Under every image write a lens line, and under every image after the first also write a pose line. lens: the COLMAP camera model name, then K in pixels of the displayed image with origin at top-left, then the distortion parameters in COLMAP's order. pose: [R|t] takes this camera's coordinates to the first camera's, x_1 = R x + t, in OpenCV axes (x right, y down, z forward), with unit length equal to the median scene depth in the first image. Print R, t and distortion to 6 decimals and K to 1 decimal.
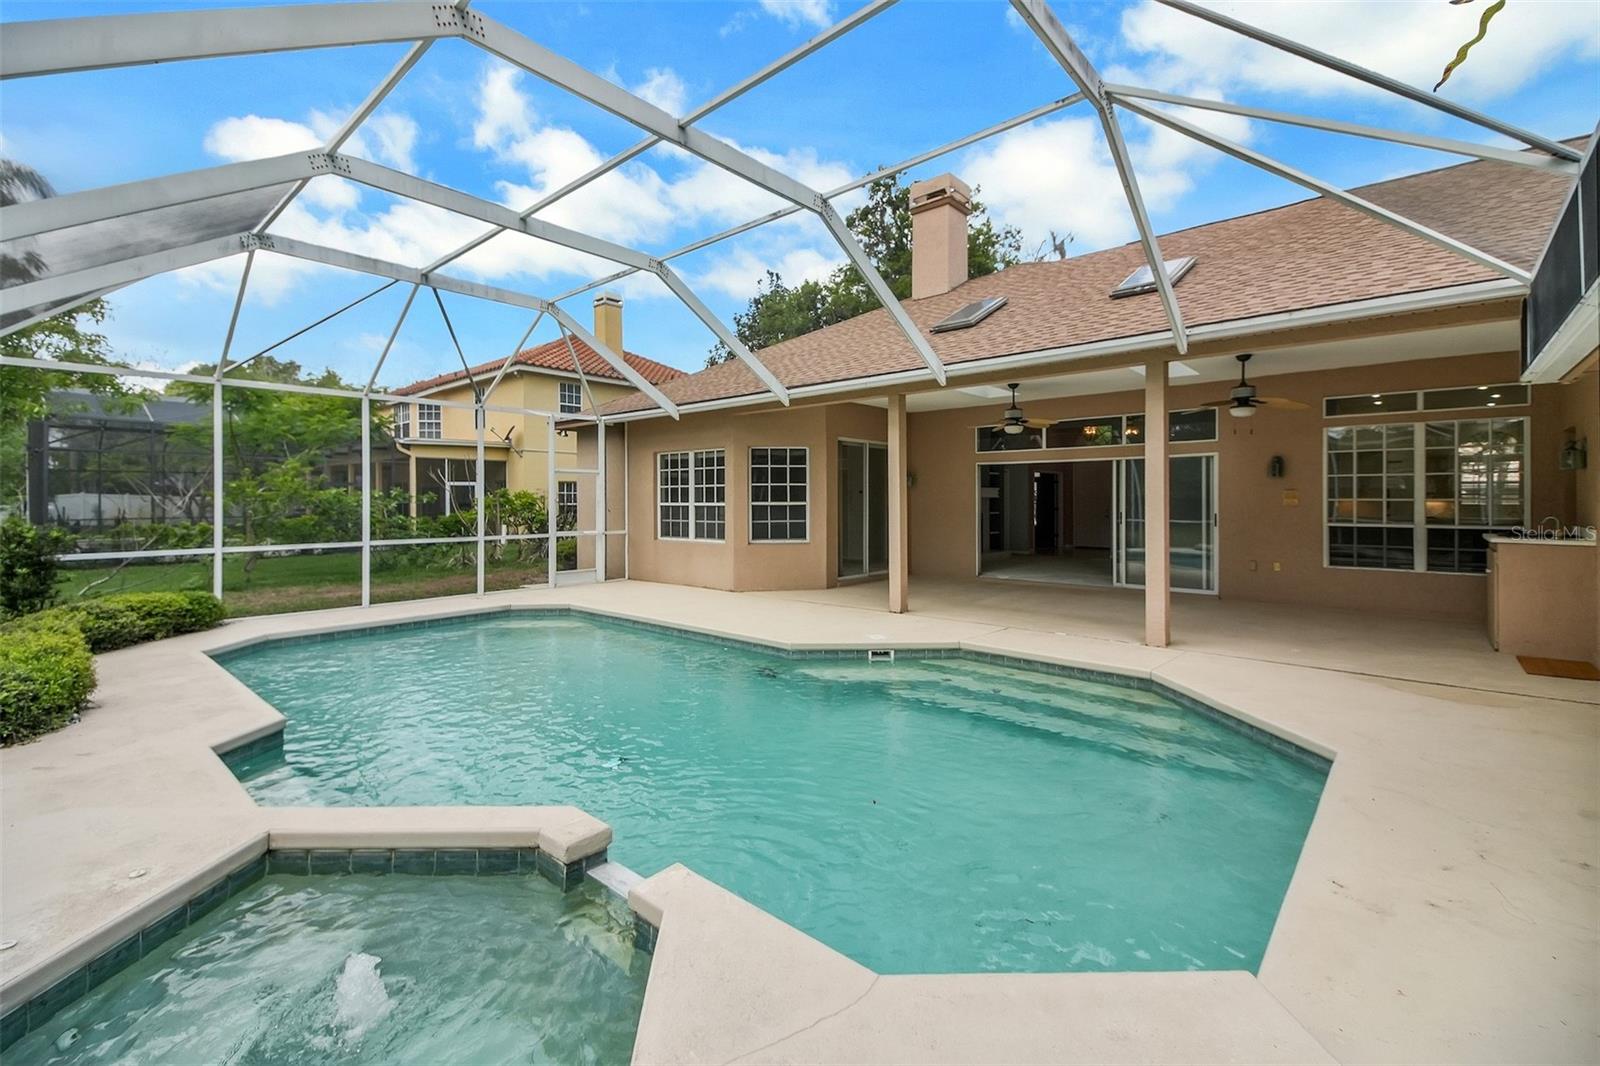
lens RADIAL K [[690.1, 0, 794.3], [0, 690.1, 499.2], [0, 0, 1]] dist [0.048647, -0.021301]
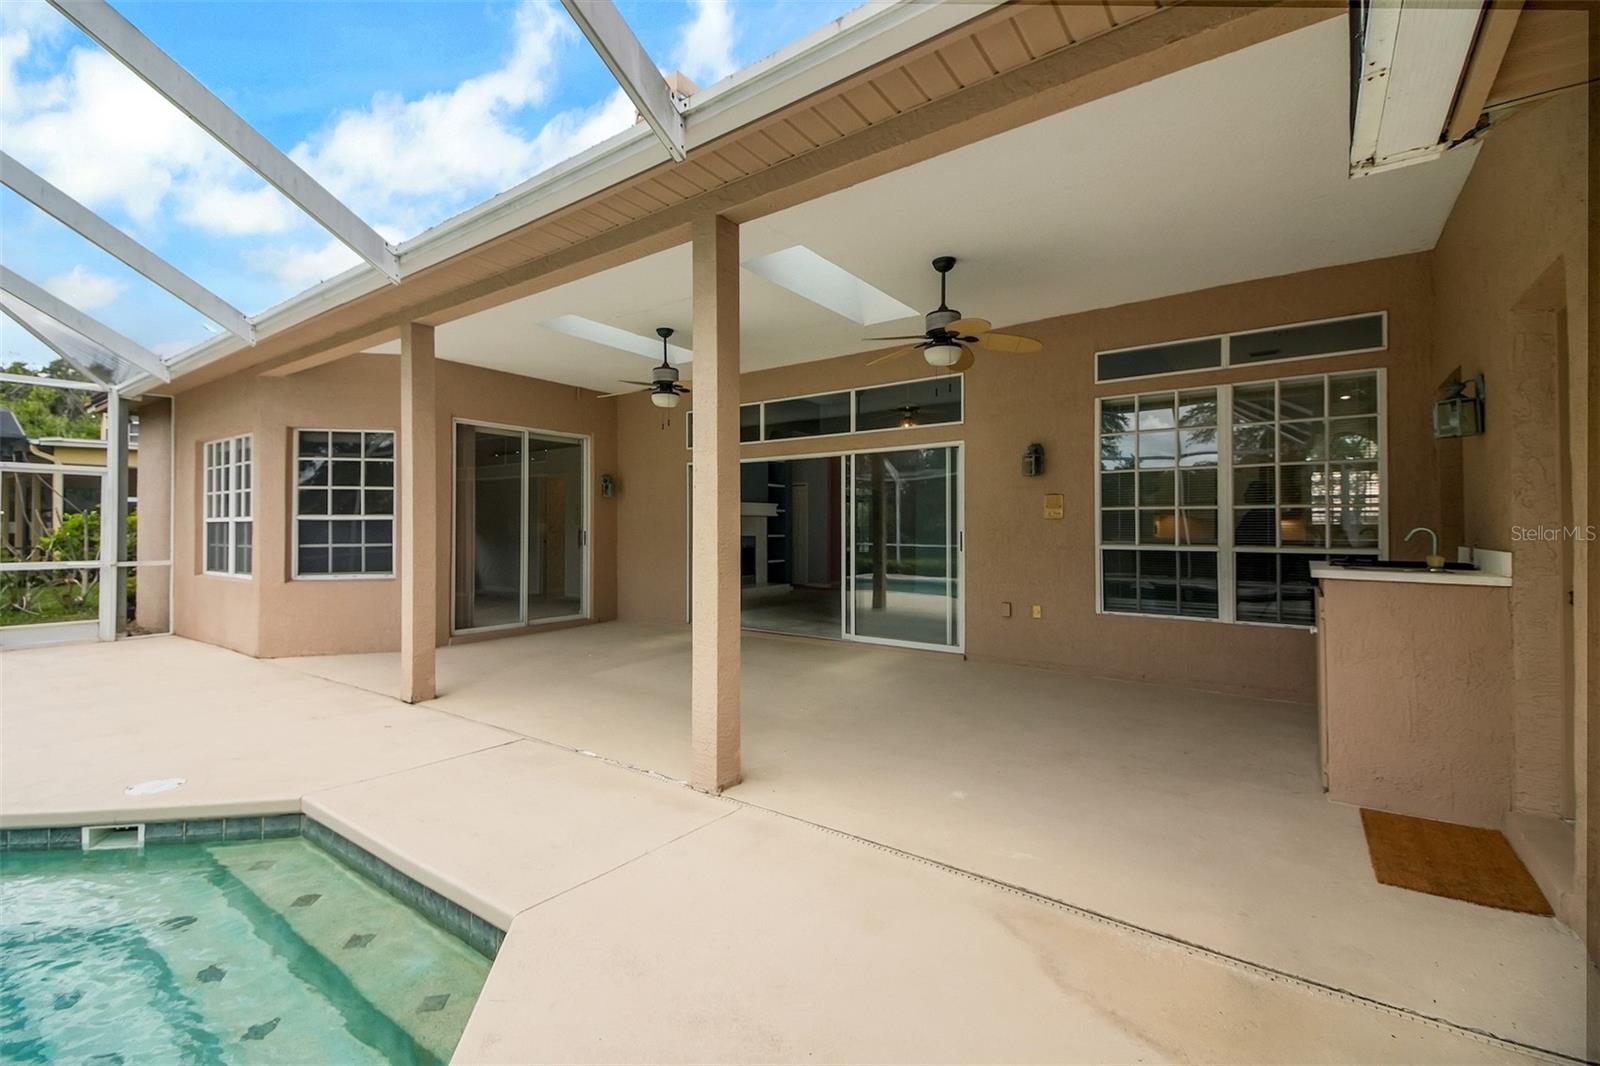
lens RADIAL K [[692.6, 0, 786.5], [0, 692.6, 508.9], [0, 0, 1]] dist [0.047043, -0.020974]
pose [[0.995290, 0.004816, 0.096820, 0.333946], [-0.002220, 0.999636, -0.026900, 0.015396], [-0.096915, 0.026559, 0.994938, 0.318751]]
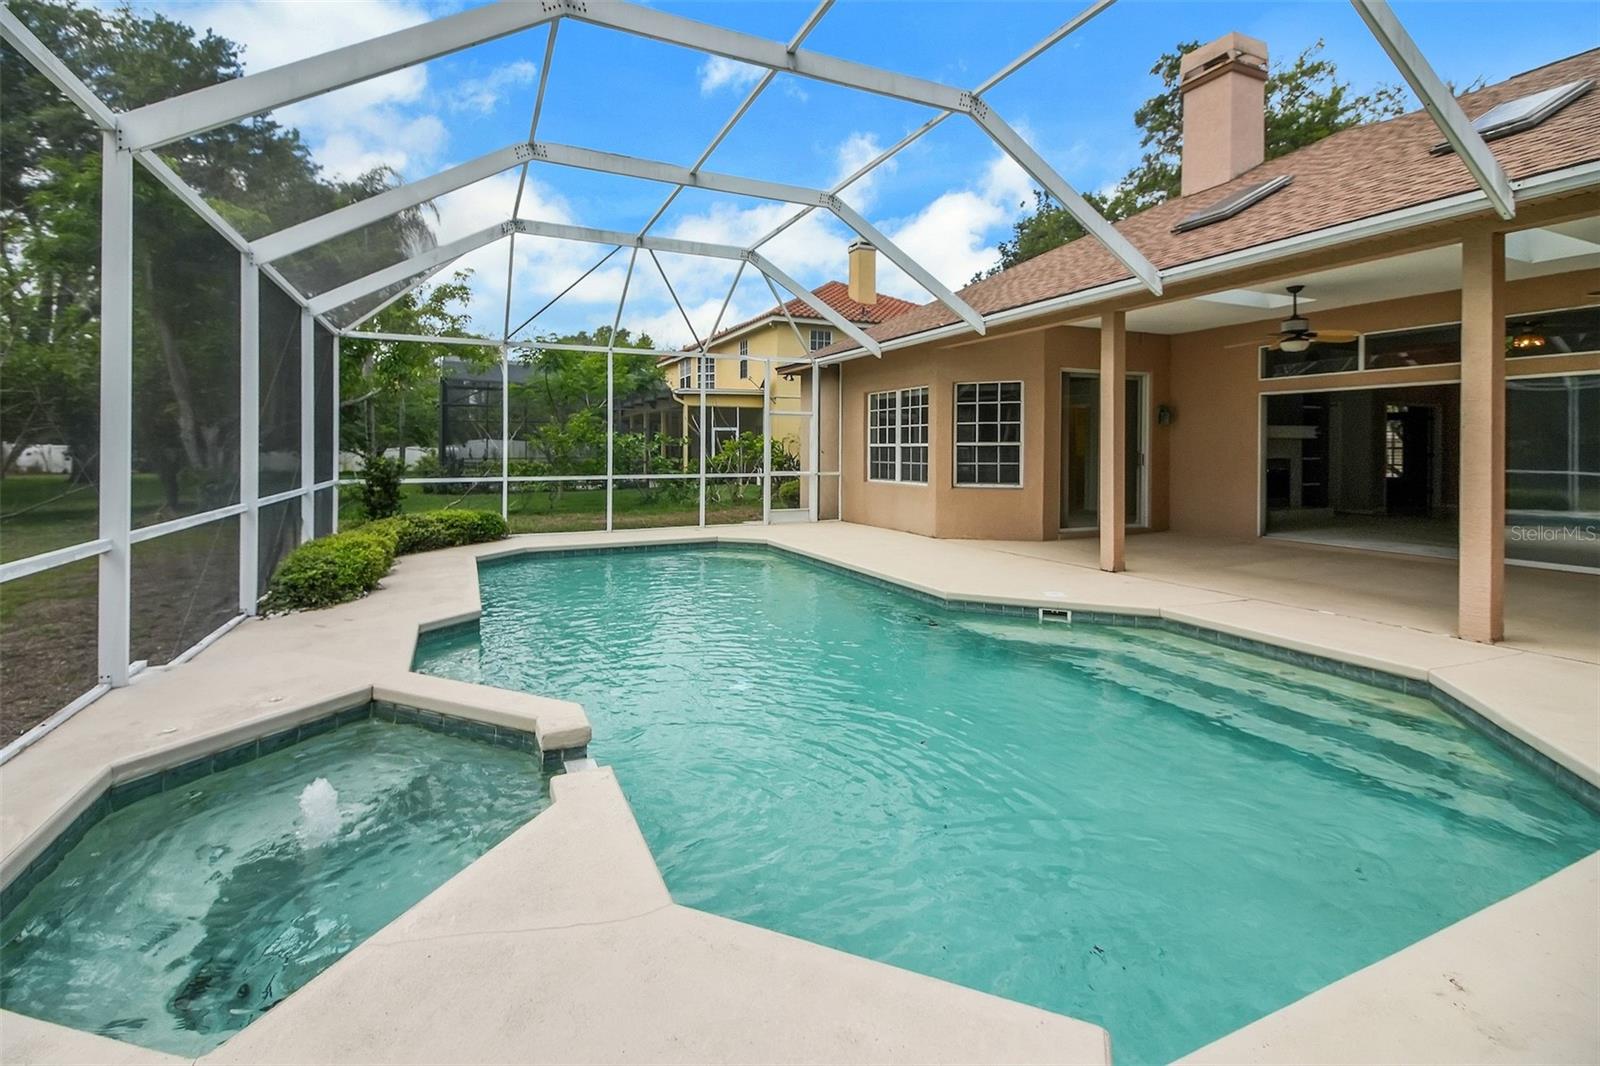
lens RADIAL K [[710.5, 0, 775.7], [0, 710.5, 452.5], [0, 0, 1]] dist [0.046918, -0.022659]
pose [[0.912567, 0.005423, -0.408891, 0.110739], [-0.002125, 0.999961, 0.008520, 0.010340], [0.408921, -0.006906, 0.912544, 0.029887]]
